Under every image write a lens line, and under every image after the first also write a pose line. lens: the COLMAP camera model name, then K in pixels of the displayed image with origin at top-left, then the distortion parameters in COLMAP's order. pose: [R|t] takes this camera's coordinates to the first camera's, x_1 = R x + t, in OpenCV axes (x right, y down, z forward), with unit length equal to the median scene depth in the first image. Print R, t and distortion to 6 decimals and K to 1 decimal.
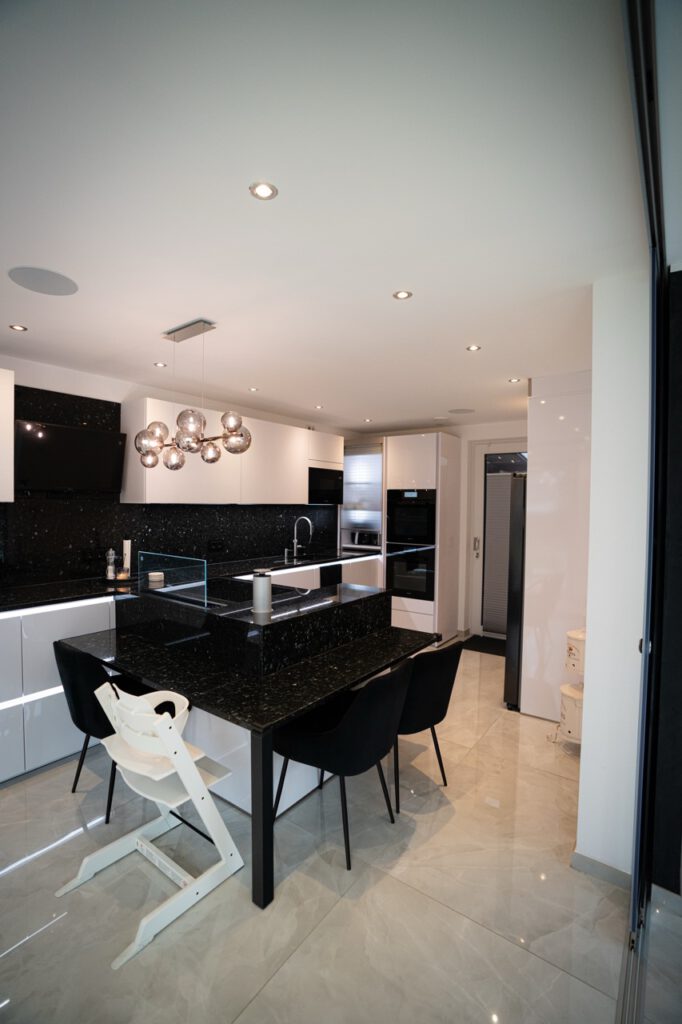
lens RADIAL K [[461.9, 0, 324.7], [0, 461.9, 518.6], [0, 0, 1]] dist [-0.067841, 0.026392]
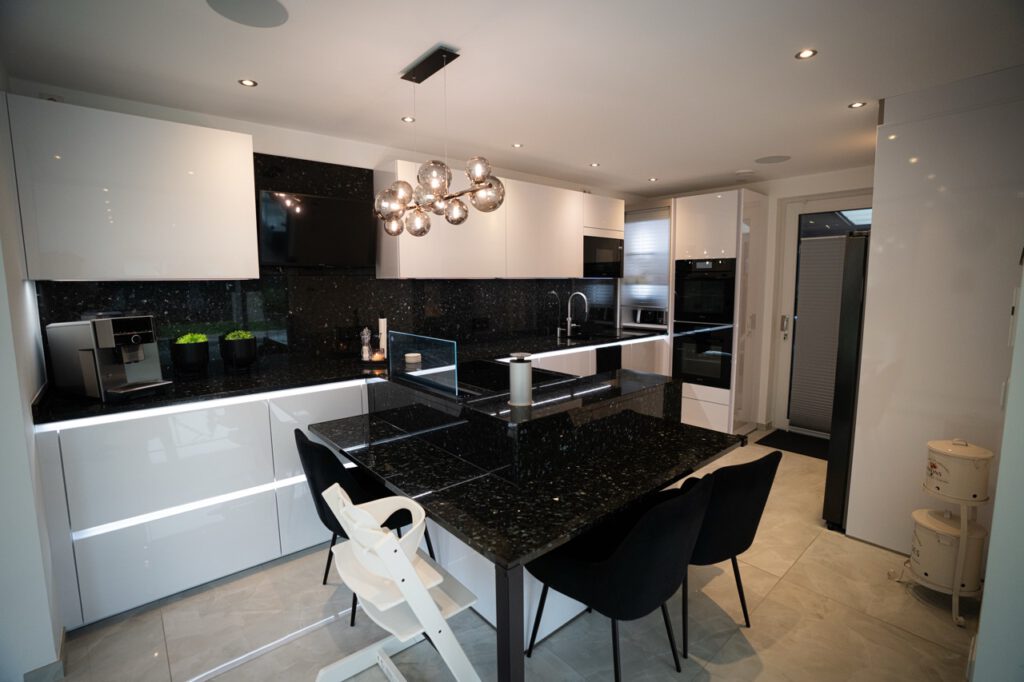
lens RADIAL K [[461.9, 0, 506.9], [0, 461.9, 334.8], [0, 0, 1]] dist [-0.067841, 0.026392]
pose [[0.978023, 0.006571, -0.208395, 0.009375], [0.010425, 0.996712, 0.080355, 0.007889], [0.208238, -0.080761, 0.974738, 0.144266]]
